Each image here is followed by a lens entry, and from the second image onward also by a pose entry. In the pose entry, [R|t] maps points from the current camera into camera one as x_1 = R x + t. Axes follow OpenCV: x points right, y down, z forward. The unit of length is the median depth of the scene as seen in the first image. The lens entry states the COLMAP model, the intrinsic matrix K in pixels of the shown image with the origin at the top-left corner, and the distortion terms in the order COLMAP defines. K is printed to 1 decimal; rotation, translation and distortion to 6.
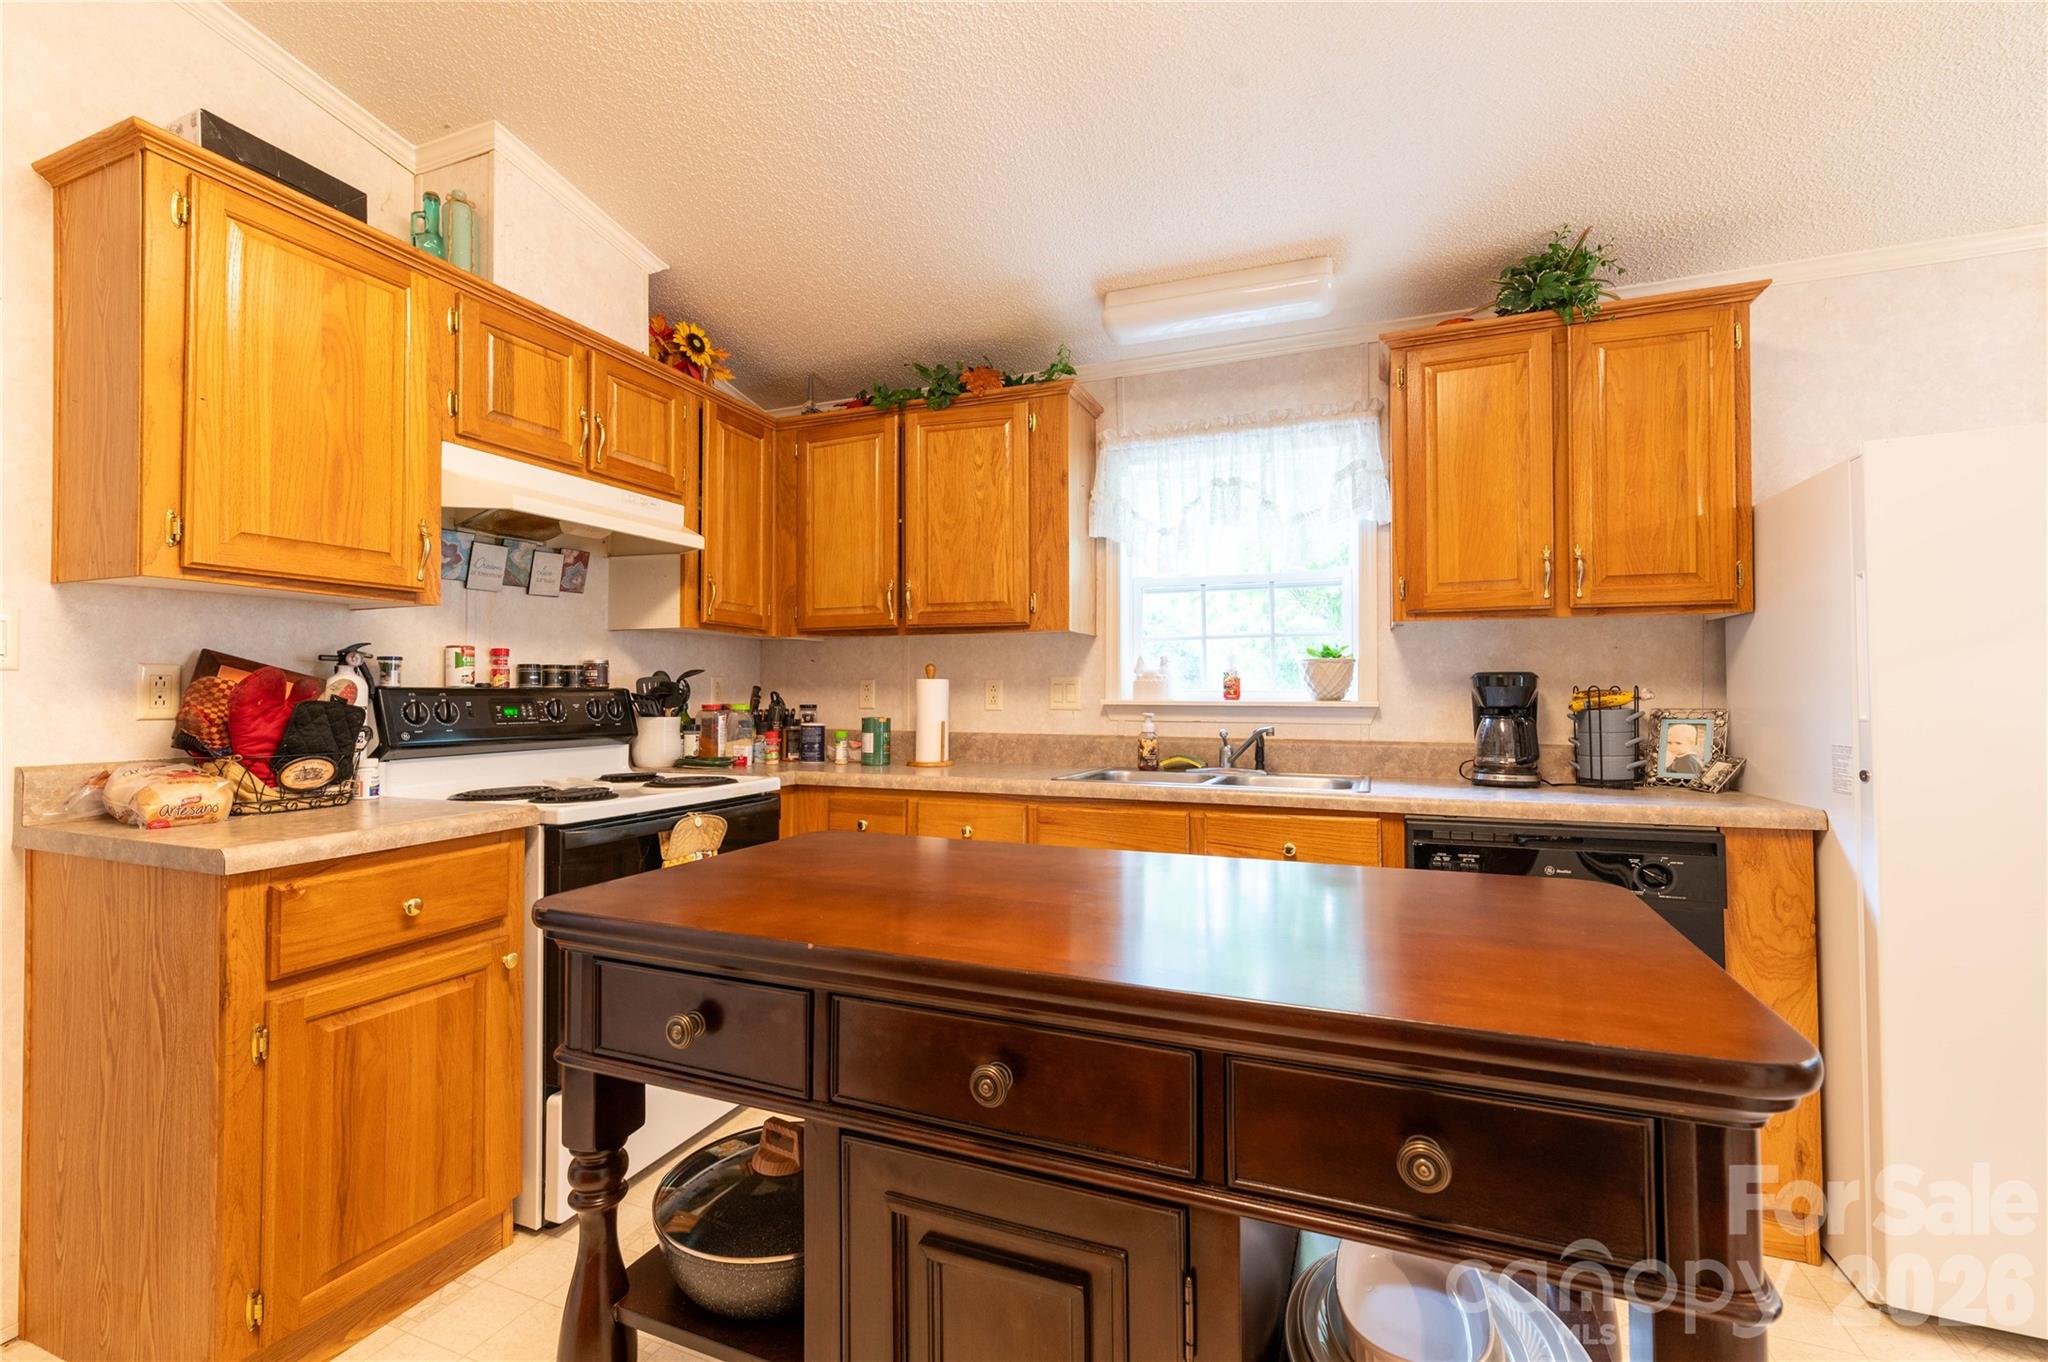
lens RADIAL K [[870.1, 0, 1017.9], [0, 870.1, 678.9], [0, 0, 1]] dist [0.002165, 0.000075]
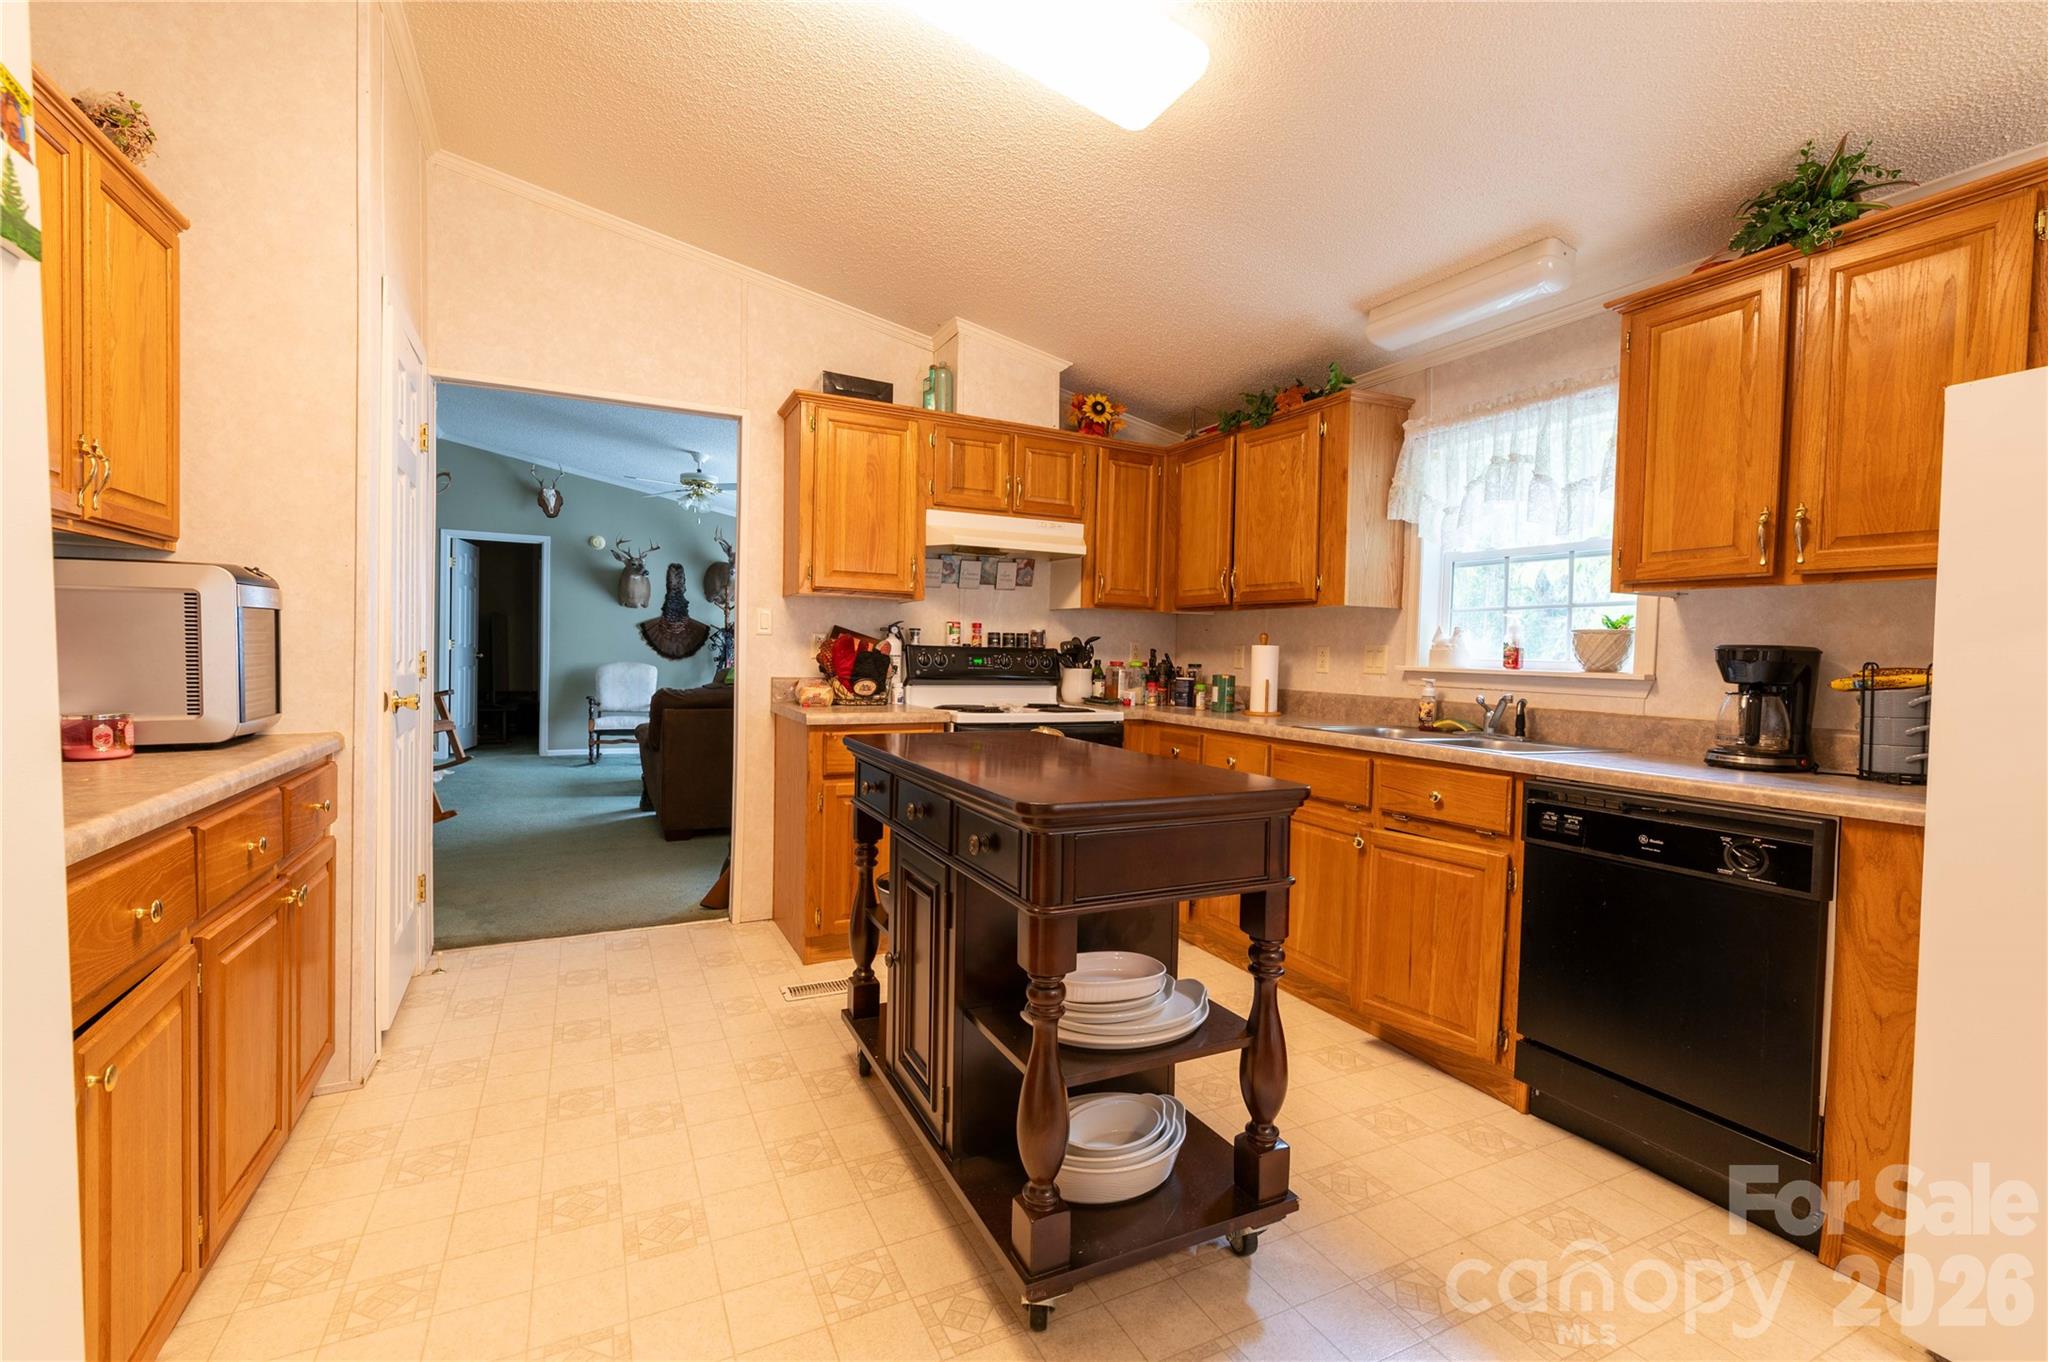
lens RADIAL K [[870.1, 0, 1017.9], [0, 870.1, 678.9], [0, 0, 1]] dist [0.002165, 0.000075]
pose [[0.747045, 0.038946, -0.663632, 0.525663], [-0.013156, 0.998953, 0.043816, -0.002005], [0.664644, -0.024002, 0.746775, -0.175411]]
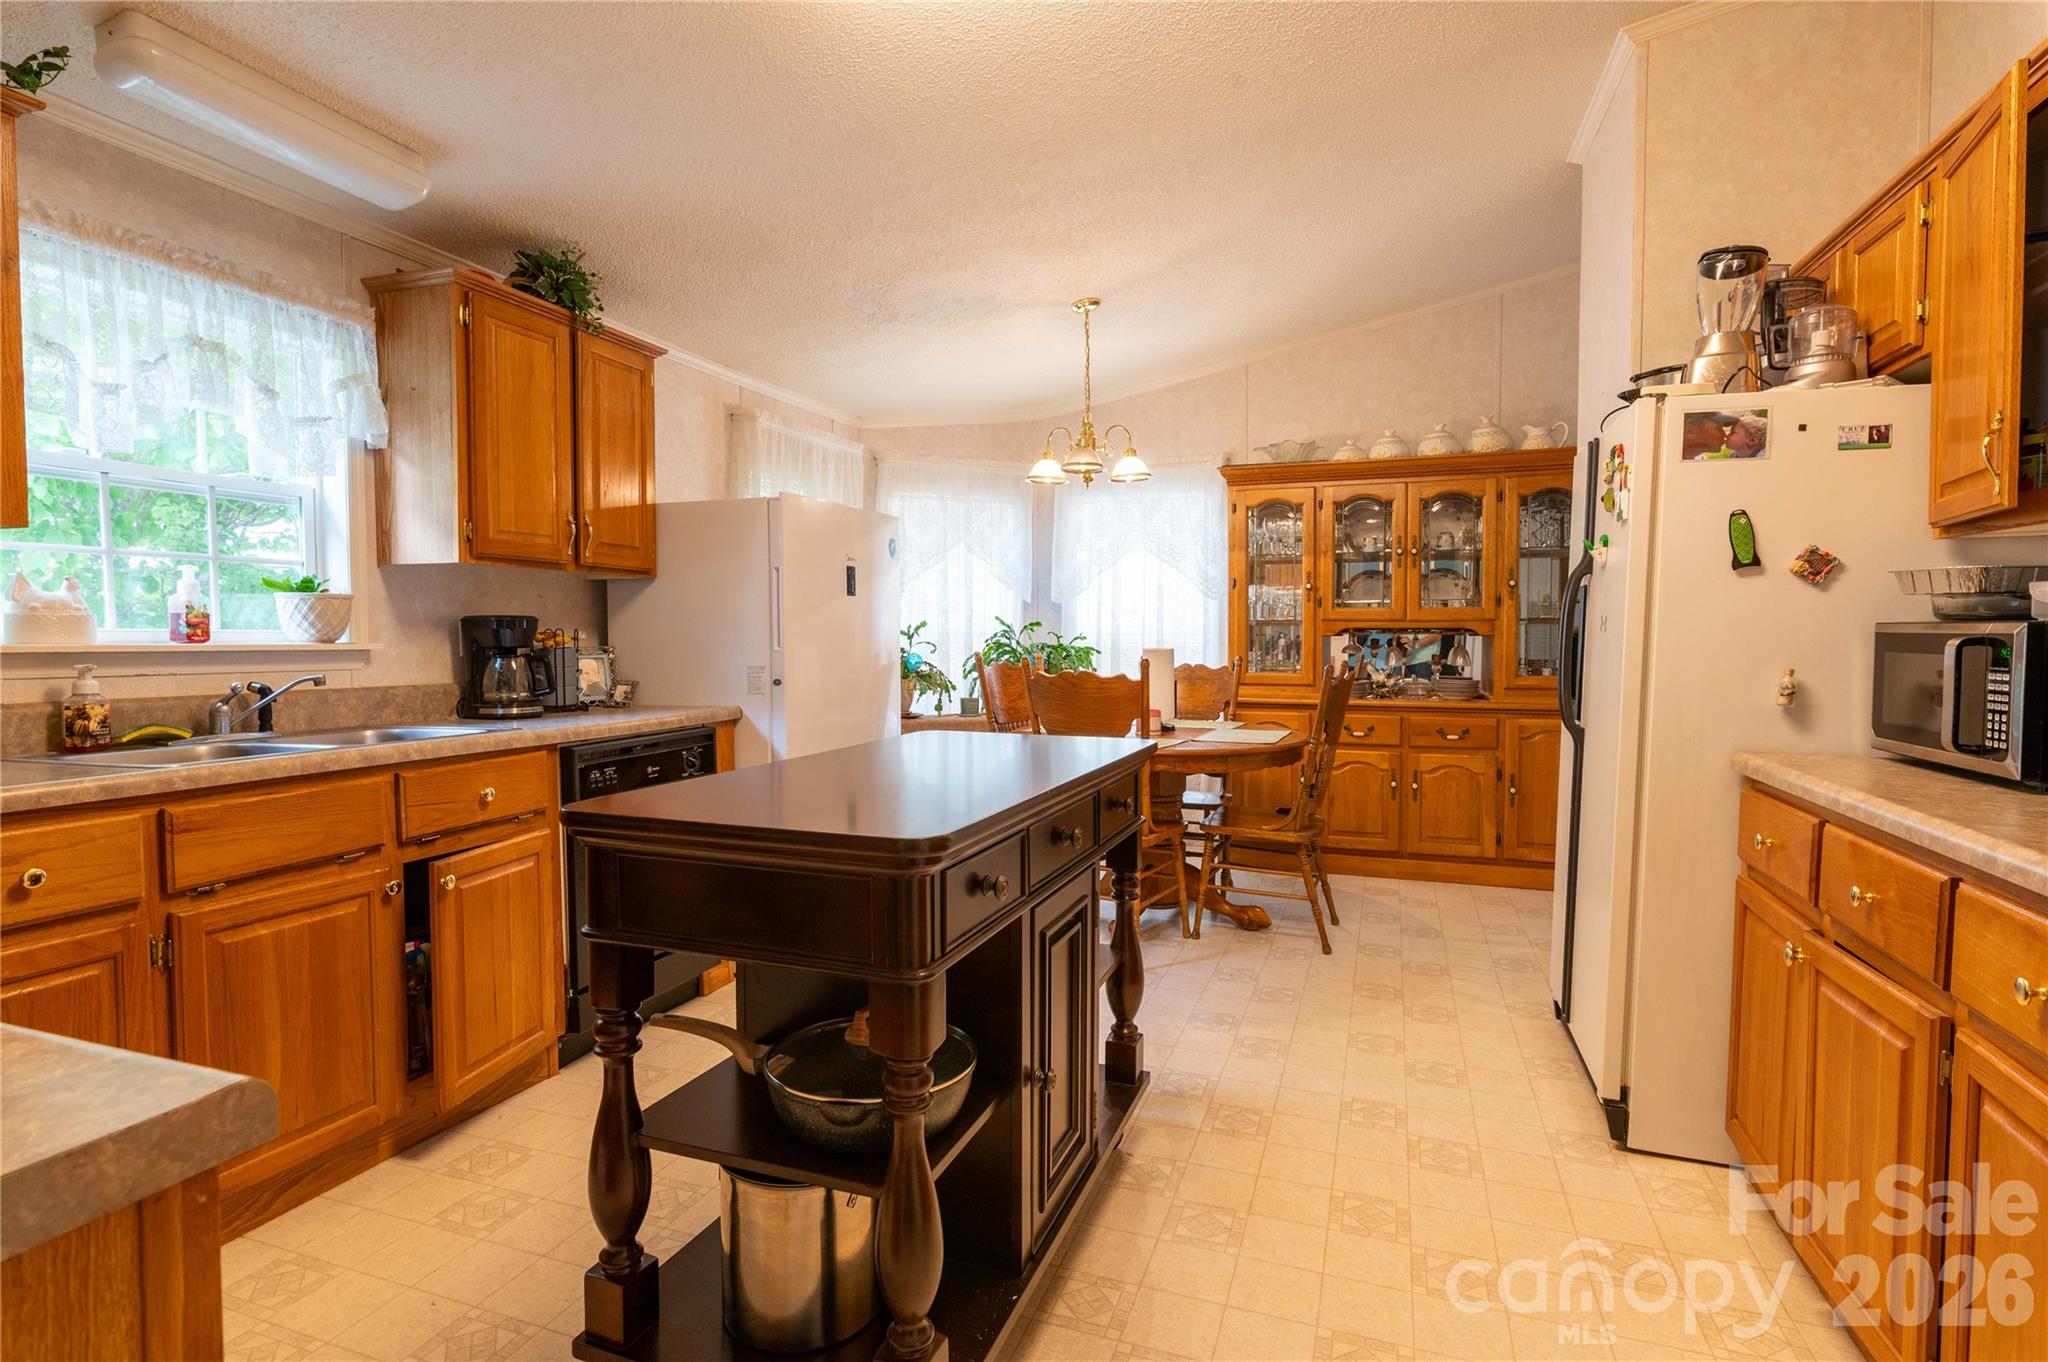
lens RADIAL K [[1029.2, 0, 1024.0], [0, 1029.2, 681.0], [0, 0, 1]] dist [-0.001417, -0.000300]
pose [[-0.038981, -0.043469, 0.998294, -0.686351], [-0.017336, 0.998932, 0.042819, 0.007175], [-0.999090, -0.015637, -0.039693, 0.357943]]
